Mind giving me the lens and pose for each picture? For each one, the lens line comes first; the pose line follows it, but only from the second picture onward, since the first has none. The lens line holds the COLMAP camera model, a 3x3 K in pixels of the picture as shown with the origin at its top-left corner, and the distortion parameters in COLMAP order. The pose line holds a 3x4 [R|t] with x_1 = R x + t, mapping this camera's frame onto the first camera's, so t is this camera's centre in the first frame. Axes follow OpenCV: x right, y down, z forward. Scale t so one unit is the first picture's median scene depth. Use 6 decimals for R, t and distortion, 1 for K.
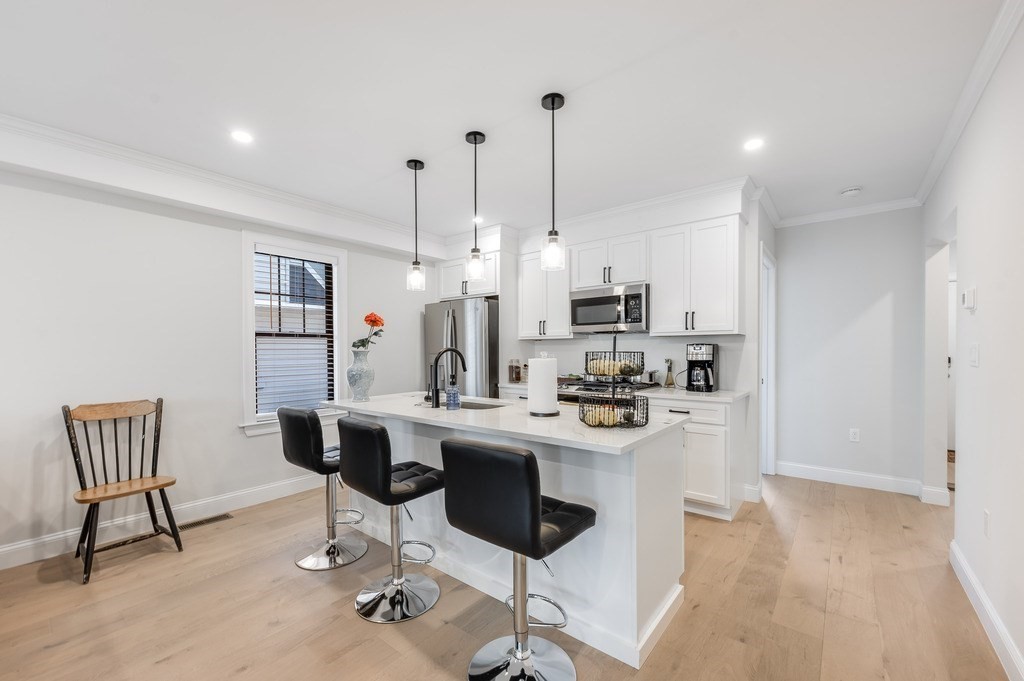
lens RADIAL K [[411.9, 0, 517.9], [0, 411.9, 340.7], [0, 0, 1]] dist [0.027434, 0.000015]
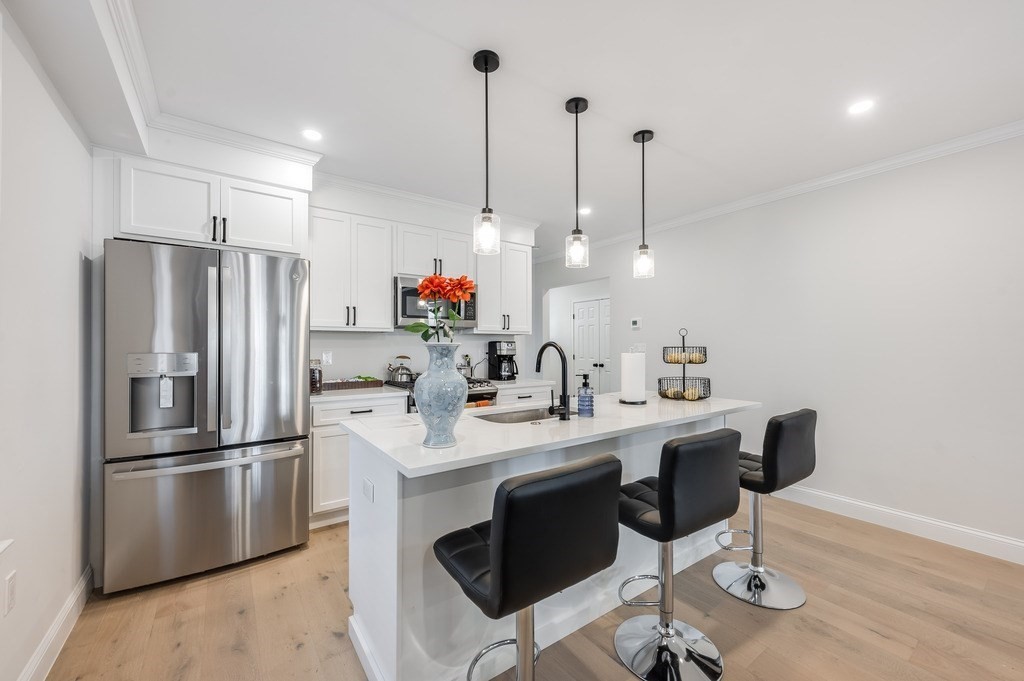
lens RADIAL K [[413.8, 0, 512.0], [0, 413.8, 344.2], [0, 0, 1]] dist [0.002393, 0.000001]
pose [[0.277235, 0.006775, 0.960778, -0.821792], [-0.023601, 0.999721, -0.000239, 0.018004], [-0.960512, -0.022609, 0.277318, 0.732061]]
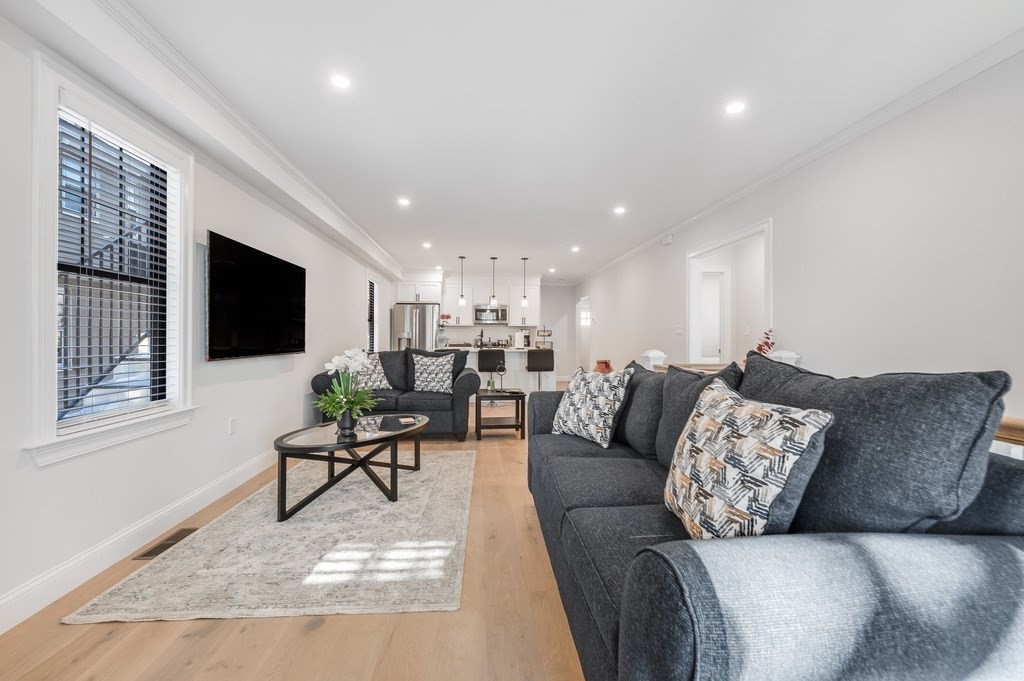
lens RADIAL K [[415.6, 0, 505.2], [0, 415.6, 336.1], [0, 0, 1]] dist [-0.000326, -0.000204]
pose [[0.740375, 0.007130, 0.672156, -1.700819], [-0.022318, 0.999653, 0.013980, 0.019035], [-0.671823, -0.025352, 0.740278, -1.063629]]
